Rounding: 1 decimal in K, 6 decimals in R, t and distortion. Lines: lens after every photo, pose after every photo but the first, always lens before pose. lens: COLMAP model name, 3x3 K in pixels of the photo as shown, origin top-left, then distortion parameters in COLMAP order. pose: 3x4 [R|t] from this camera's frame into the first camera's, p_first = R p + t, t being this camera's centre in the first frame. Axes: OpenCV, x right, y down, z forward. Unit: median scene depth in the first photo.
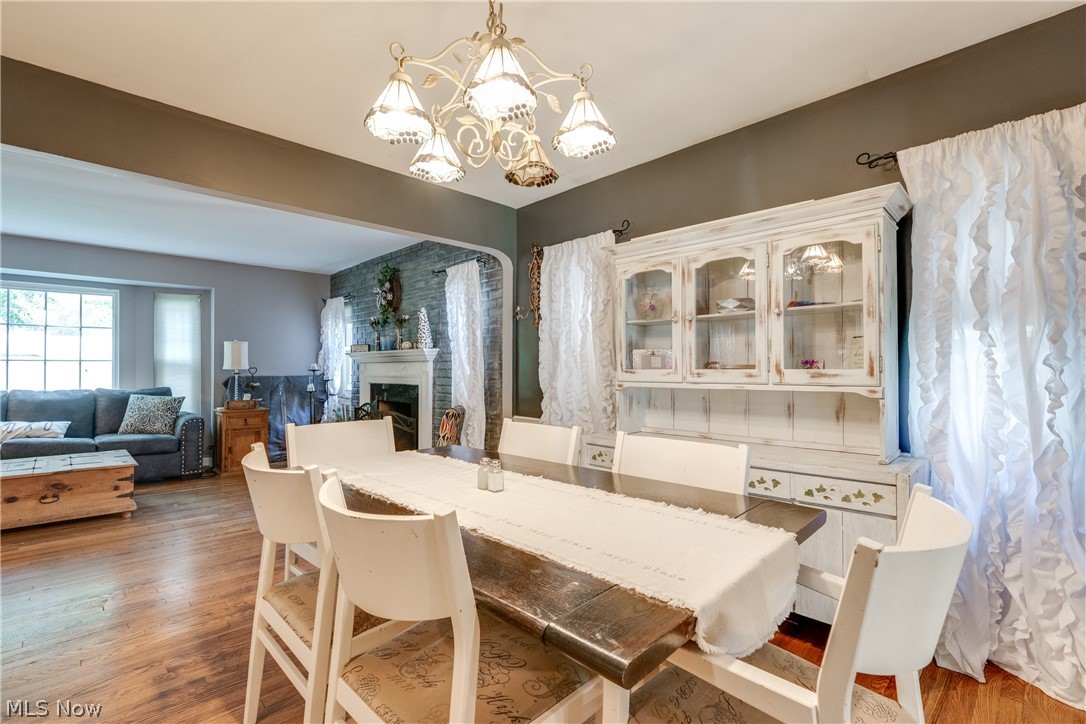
lens RADIAL K [[498.2, 0, 543.0], [0, 498.2, 362.0], [0, 0, 1]] dist [-0.001730, -0.000350]
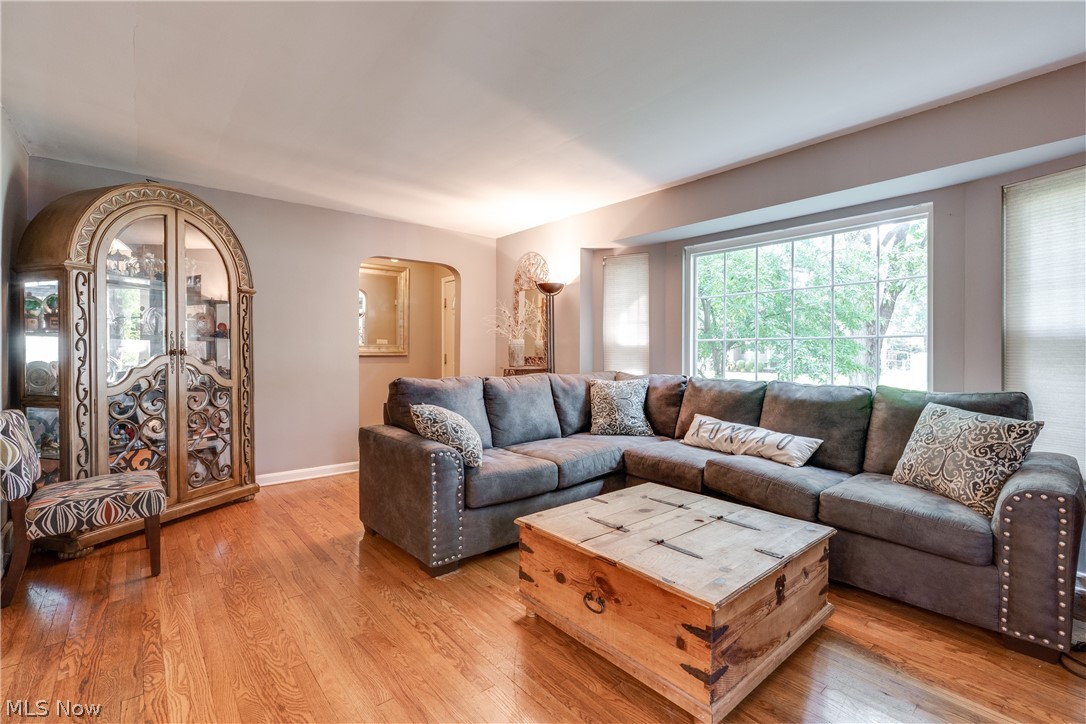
lens RADIAL K [[480.1, 0, 543.0], [0, 480.1, 362.0], [0, 0, 1]] dist [-0.000993, -0.000151]
pose [[-0.067868, 0.018216, -0.997528, -0.462847], [0.015676, 0.999729, 0.017189, 0.015107], [0.997571, -0.014470, -0.068136, 0.916849]]
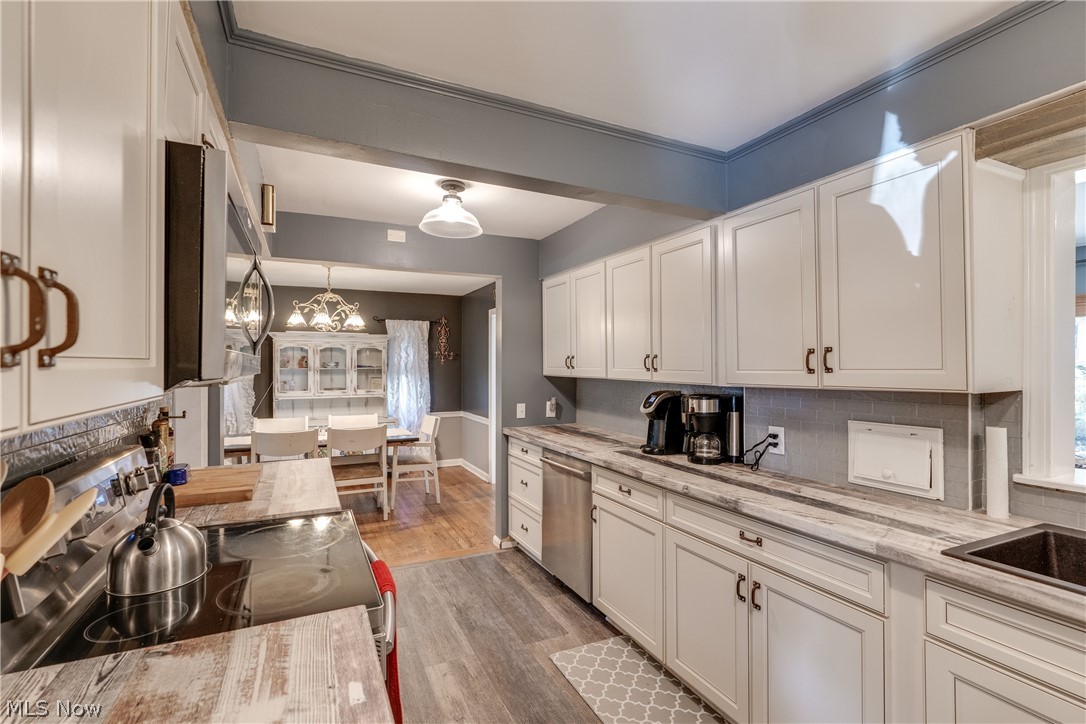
lens RADIAL K [[498.2, 0, 543.0], [0, 498.2, 362.0], [0, 0, 1]] dist [-0.001730, -0.000350]
pose [[0.321202, 0.009352, 0.946964, -1.374981], [-0.011455, 0.999916, -0.005989, -0.101603], [-0.946941, -0.008923, 0.321283, -0.675951]]
